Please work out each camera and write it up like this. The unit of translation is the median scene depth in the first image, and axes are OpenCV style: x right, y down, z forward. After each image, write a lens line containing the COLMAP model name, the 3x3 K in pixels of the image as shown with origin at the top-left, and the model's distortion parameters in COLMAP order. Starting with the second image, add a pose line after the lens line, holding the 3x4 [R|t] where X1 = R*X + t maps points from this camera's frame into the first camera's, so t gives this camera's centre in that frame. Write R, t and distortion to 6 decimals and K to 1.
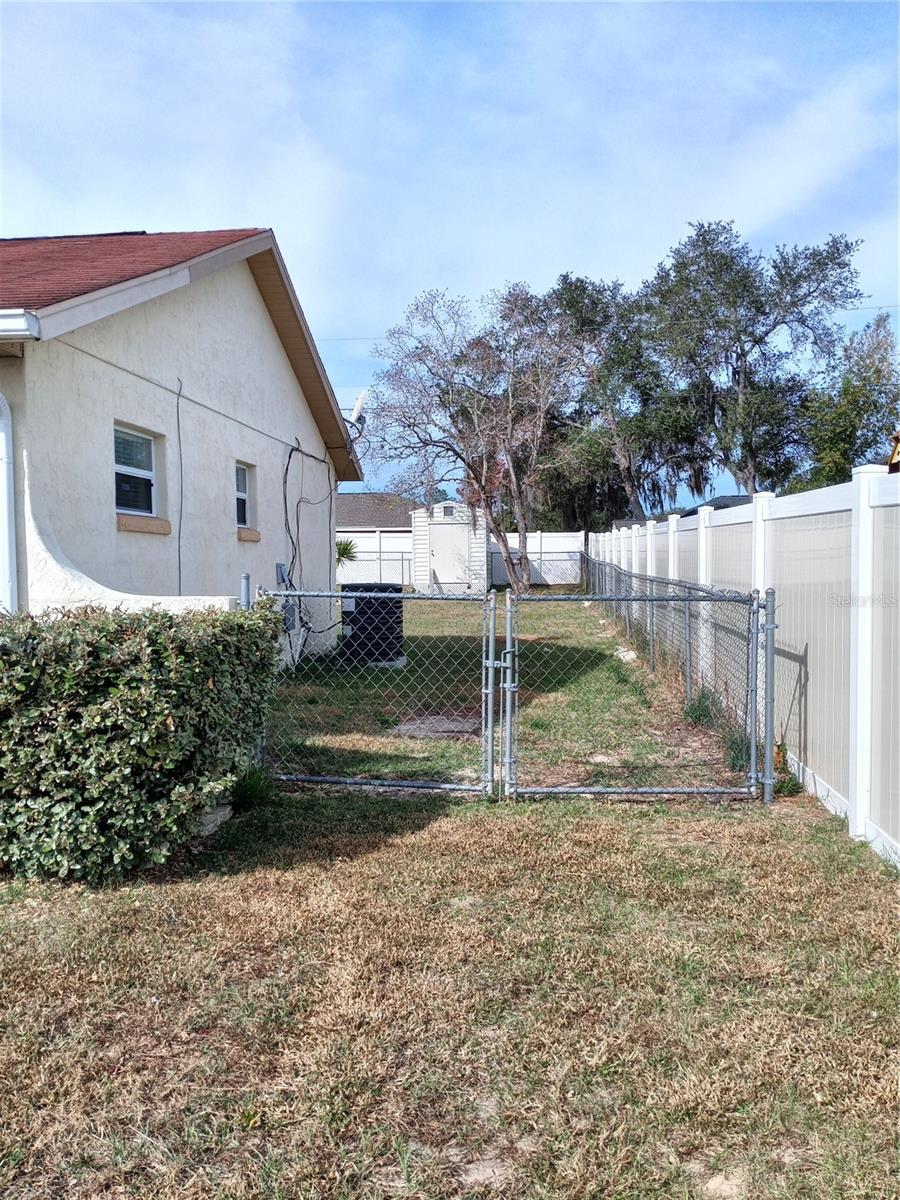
lens RADIAL K [[993.9, 0, 449.3], [0, 993.9, 600.3], [0, 0, 1]] dist [0.049463, -0.087464]
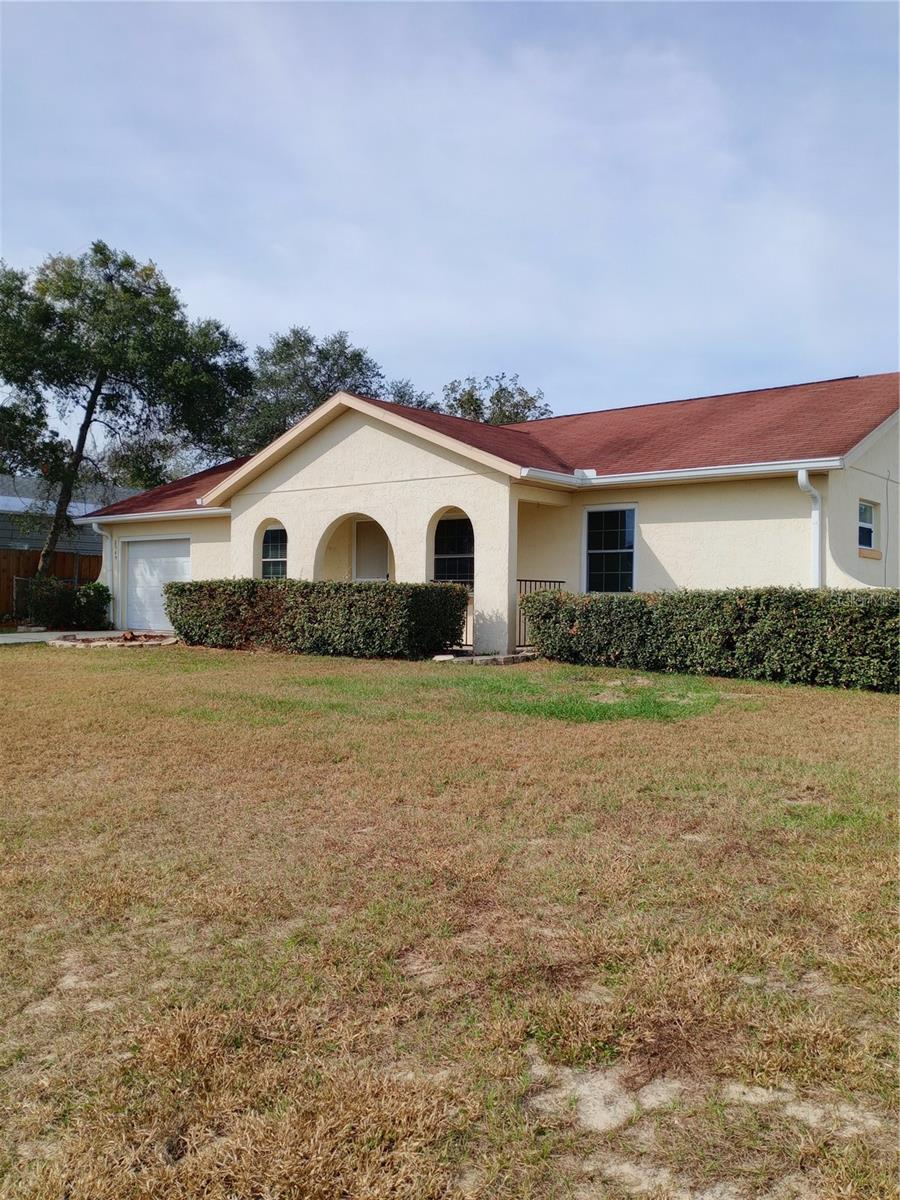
lens RADIAL K [[993.9, 0, 447.8], [0, 993.9, 600.8], [0, 0, 1]] dist [0.049463, -0.087464]
pose [[0.829579, 0.018131, -0.558095, 0.136599], [-0.040188, 0.998819, -0.027287, 0.169075], [0.556941, 0.045065, 0.829329, -1.761189]]
